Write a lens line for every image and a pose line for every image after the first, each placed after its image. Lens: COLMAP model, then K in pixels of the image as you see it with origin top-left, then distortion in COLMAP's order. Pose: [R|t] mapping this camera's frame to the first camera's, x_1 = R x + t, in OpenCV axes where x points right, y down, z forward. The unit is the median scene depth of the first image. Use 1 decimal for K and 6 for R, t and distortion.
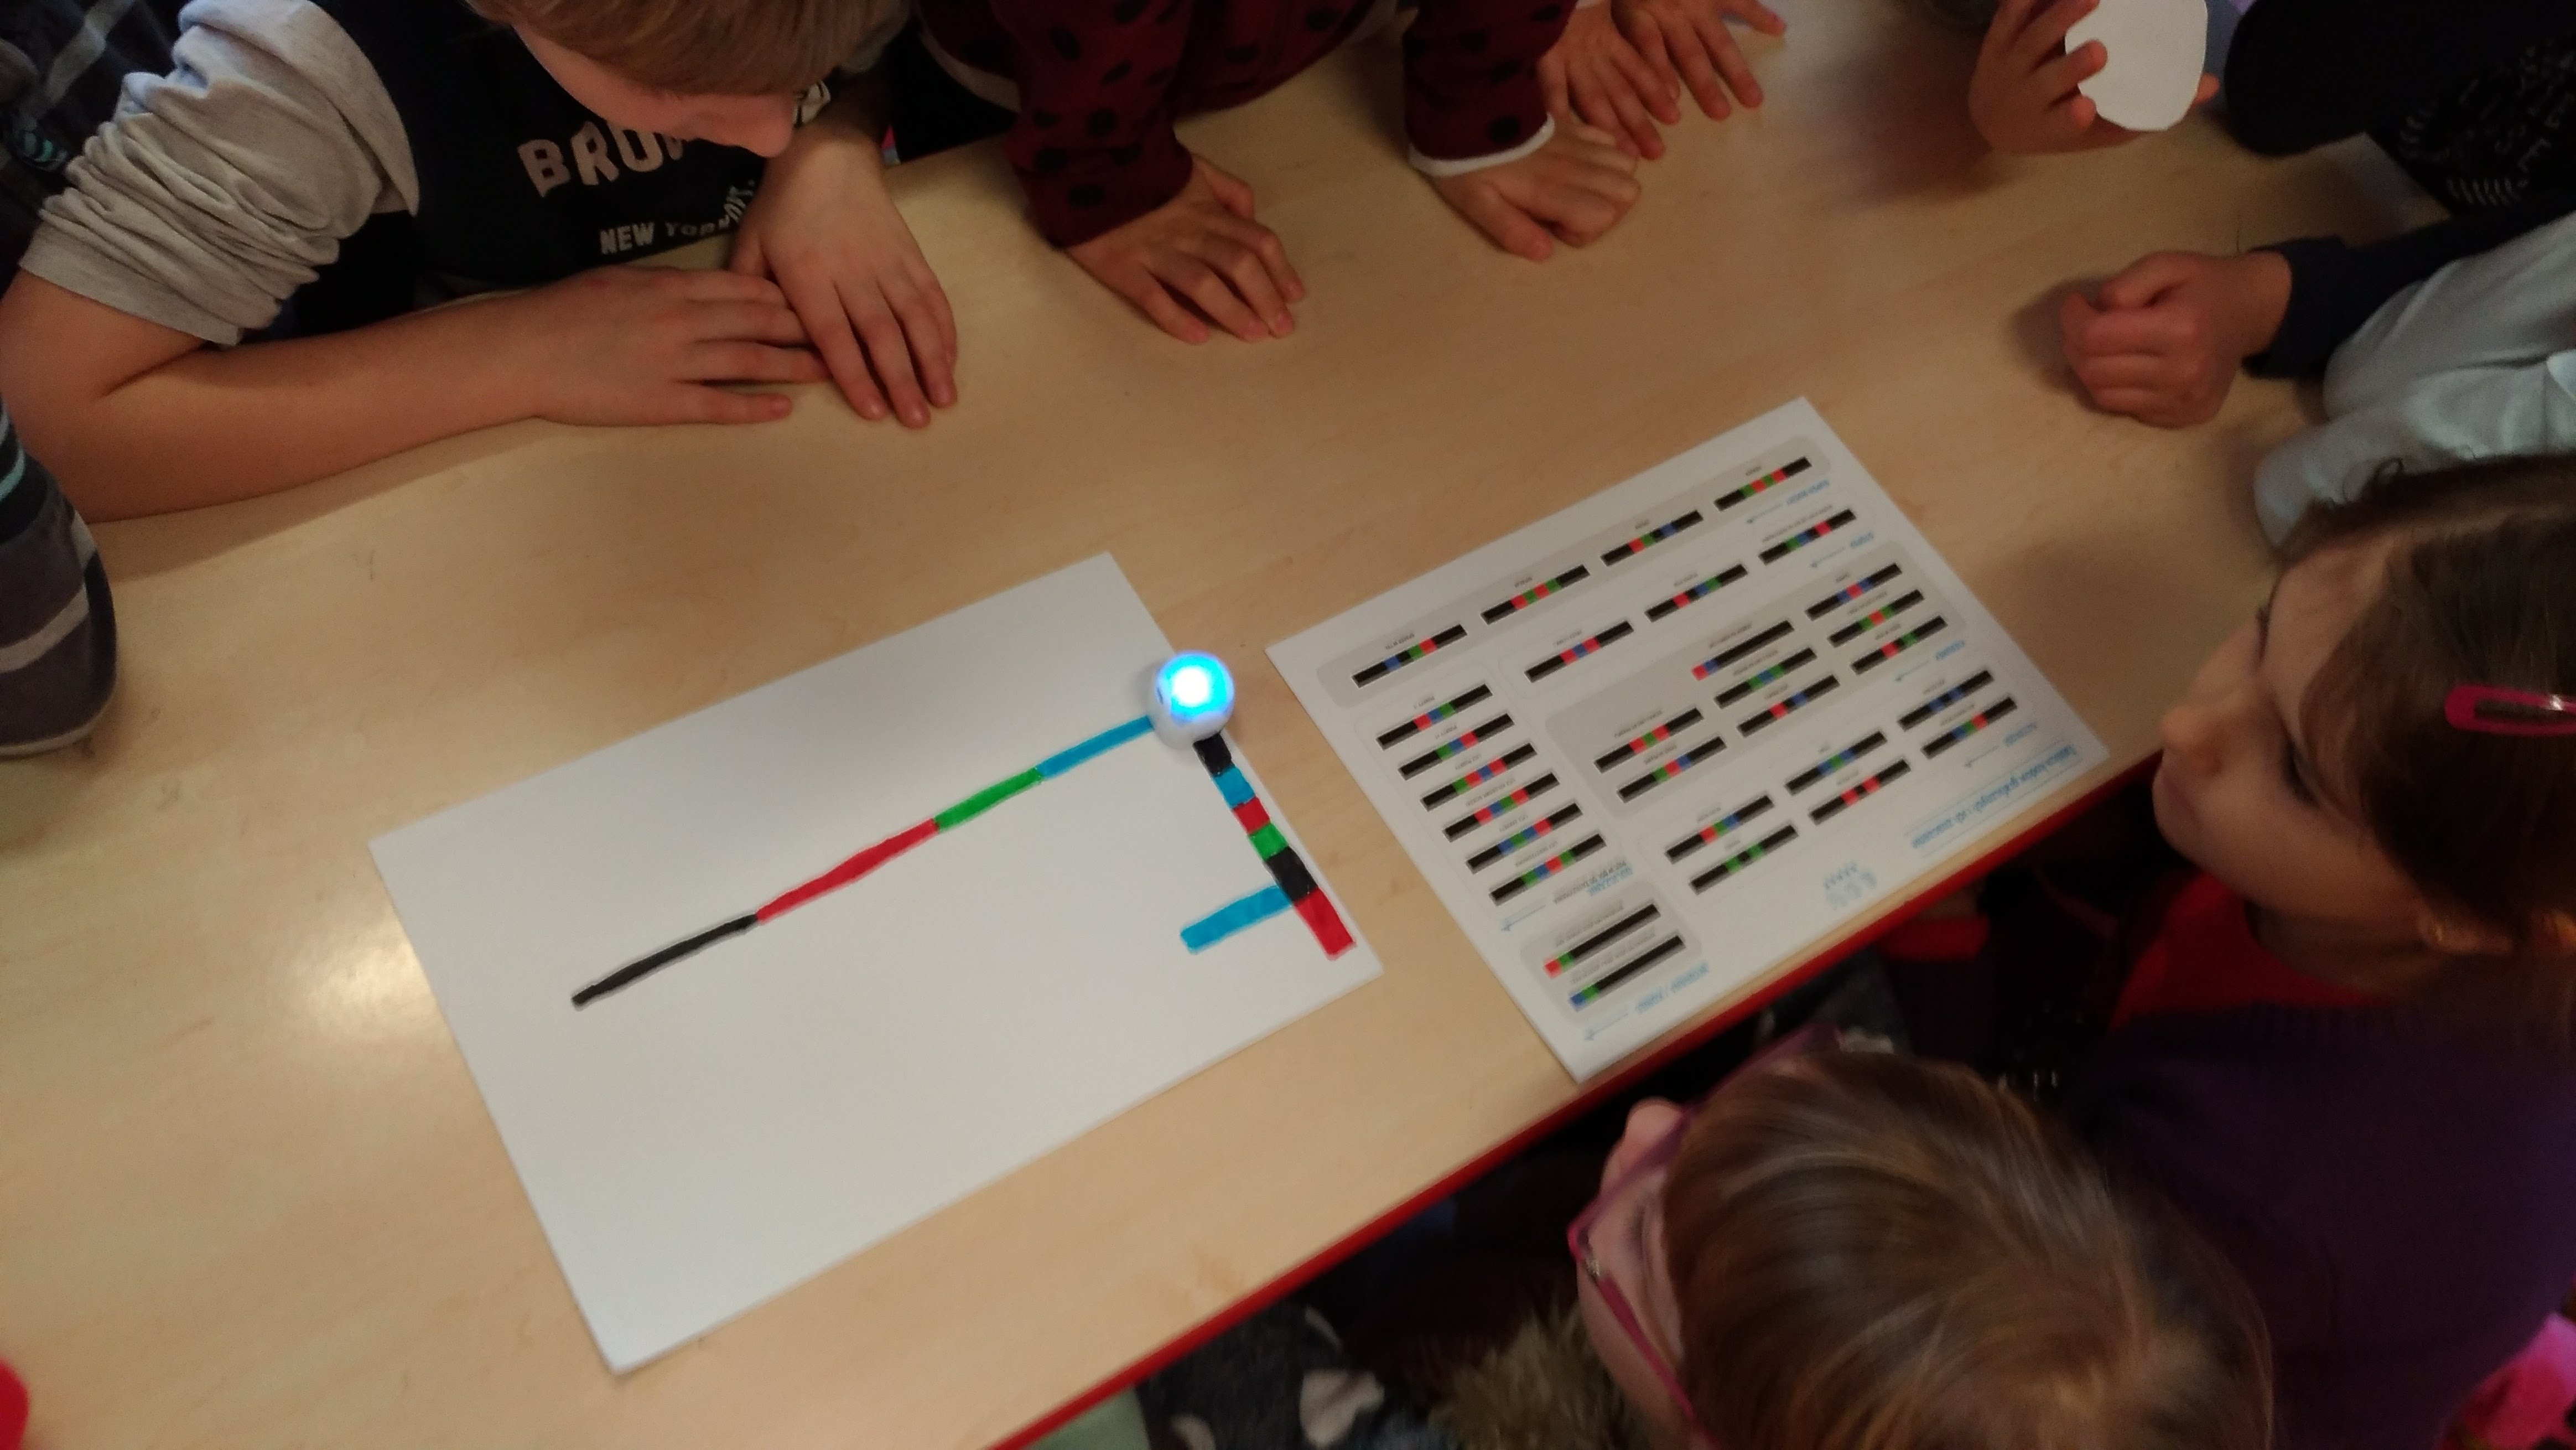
lens RADIAL K [[2172.9, 0, 1327.2], [0, 2172.9, 717.3], [0, 0, 1]] dist [-0.033846, 0.073150]
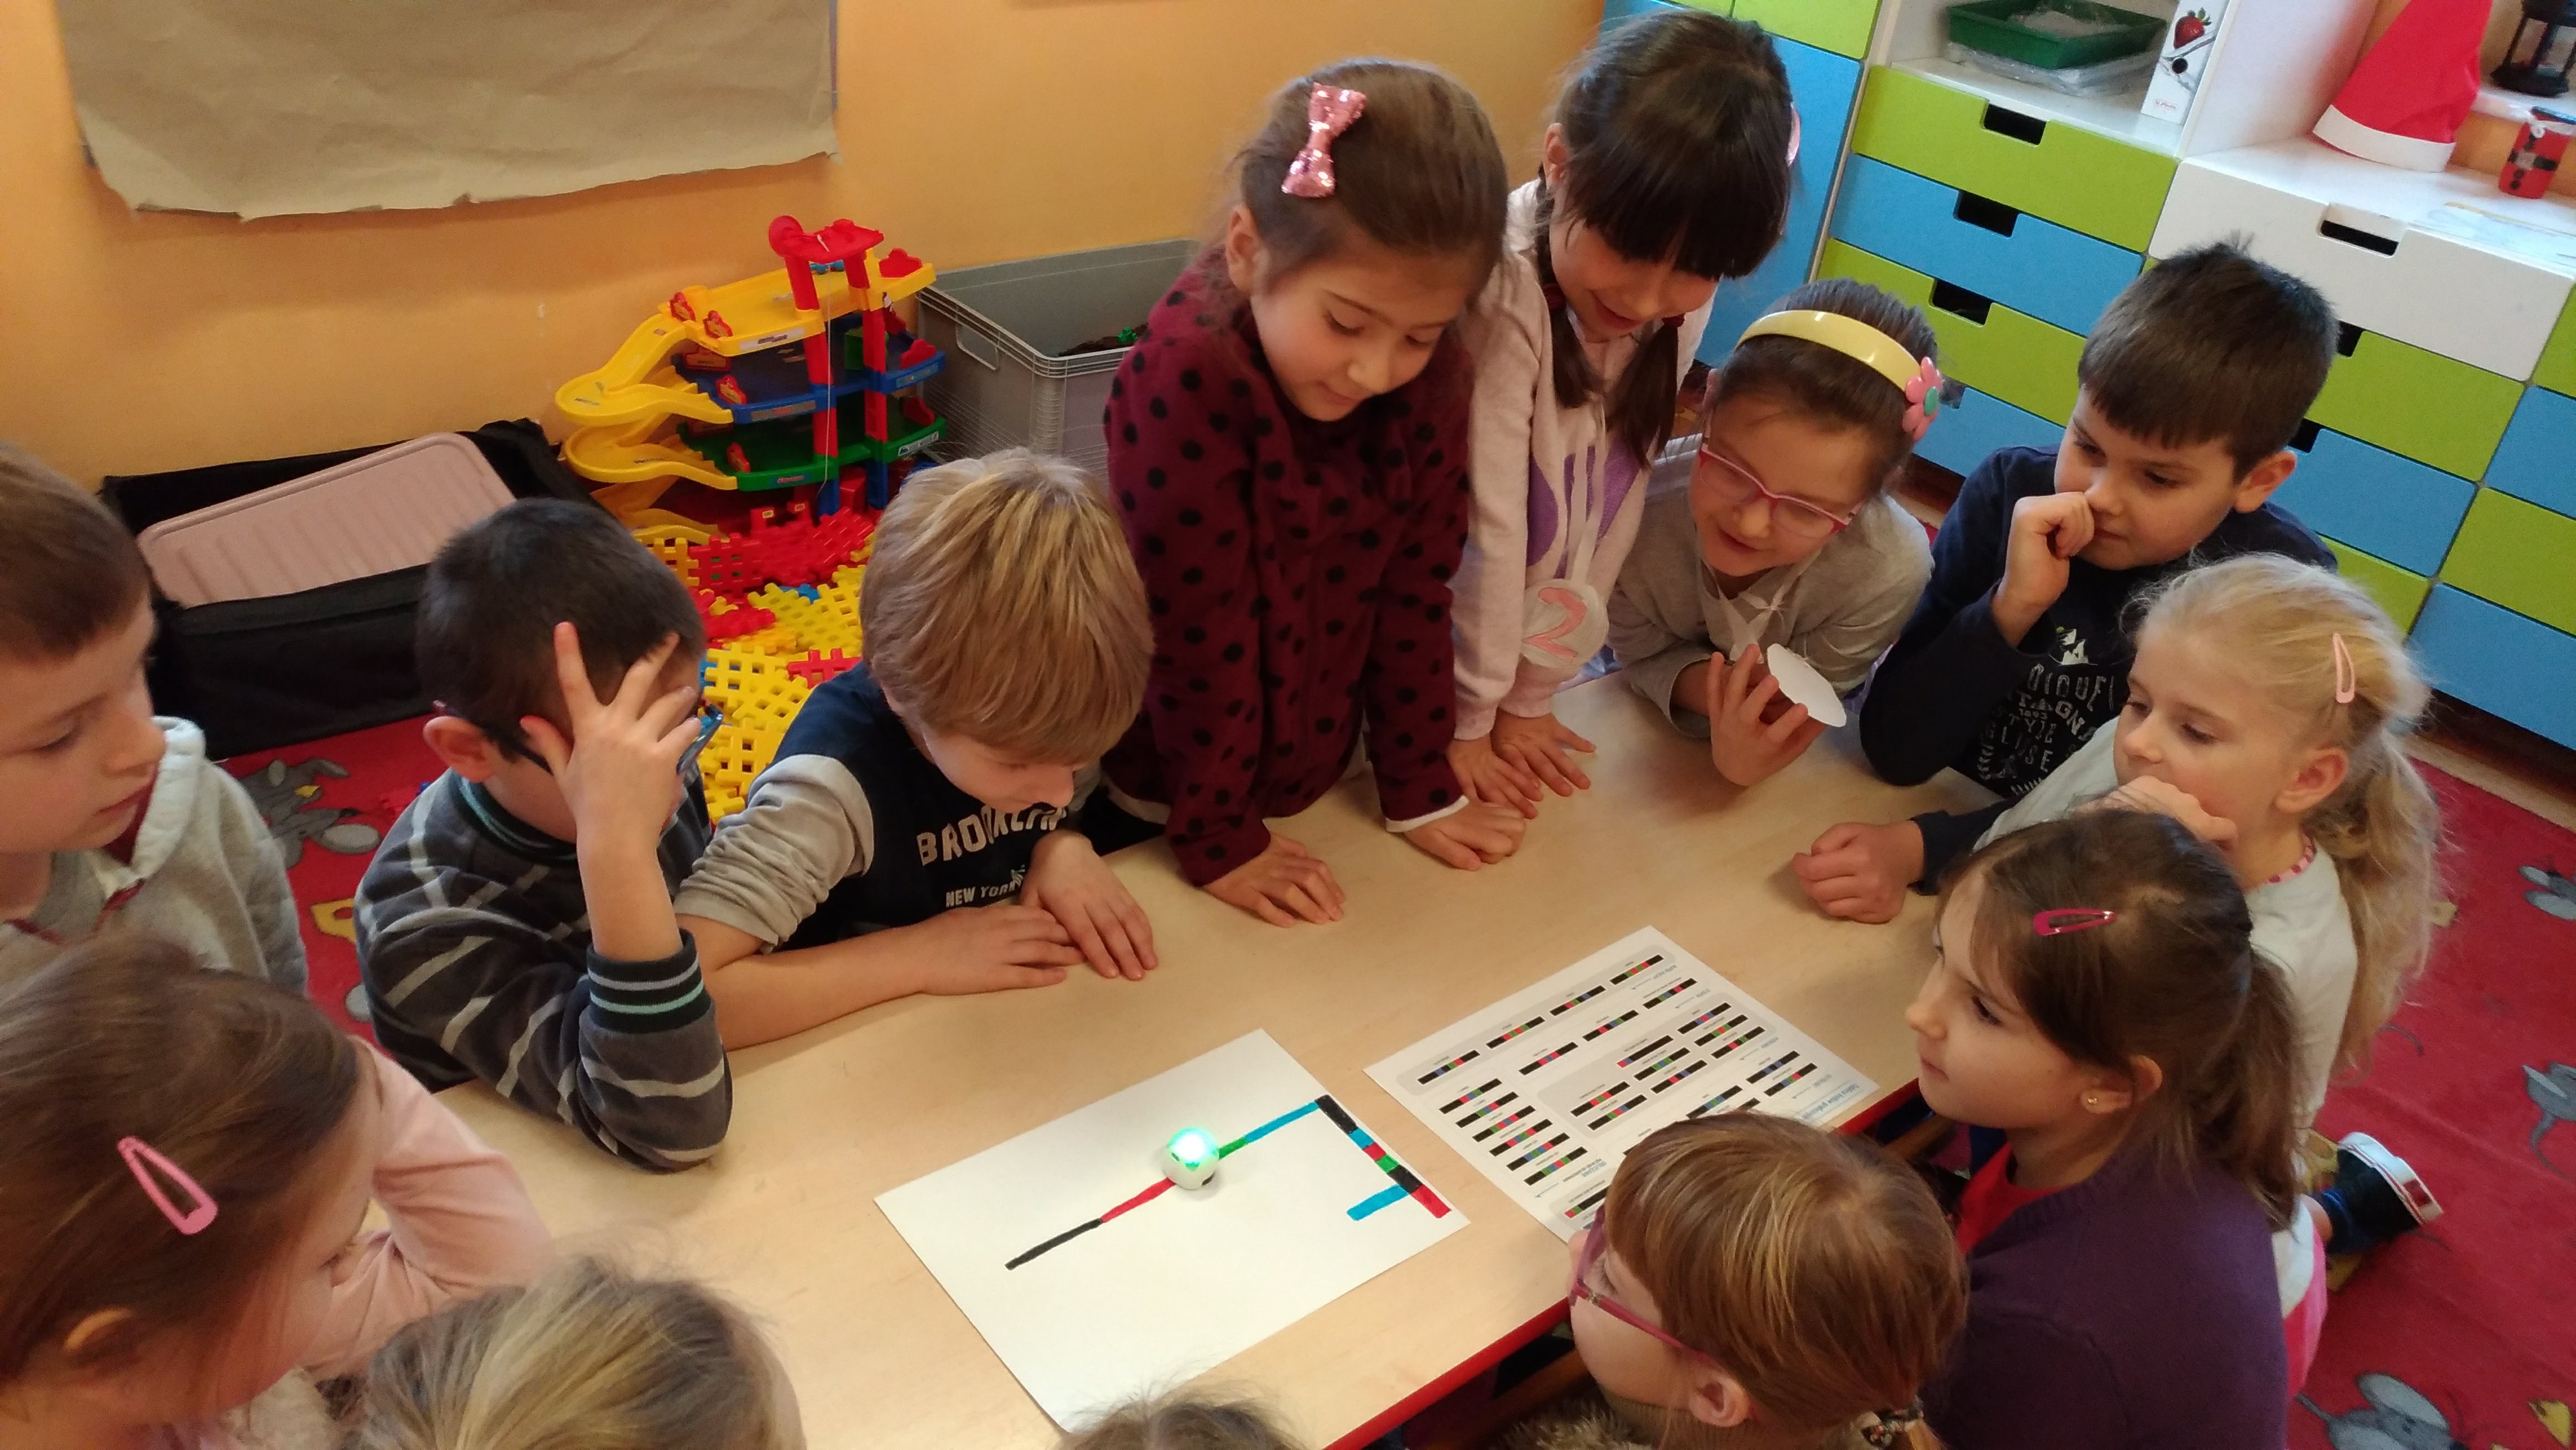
lens RADIAL K [[2001.8, 0, 1269.8], [0, 2001.8, 731.8], [0, 0, 1]] dist [-0.072787, 0.185727]
pose [[0.990996, -0.122134, 0.054860, -0.148484], [0.133794, 0.887878, -0.440196, 0.391933], [0.005054, 0.443573, 0.896224, -0.480289]]
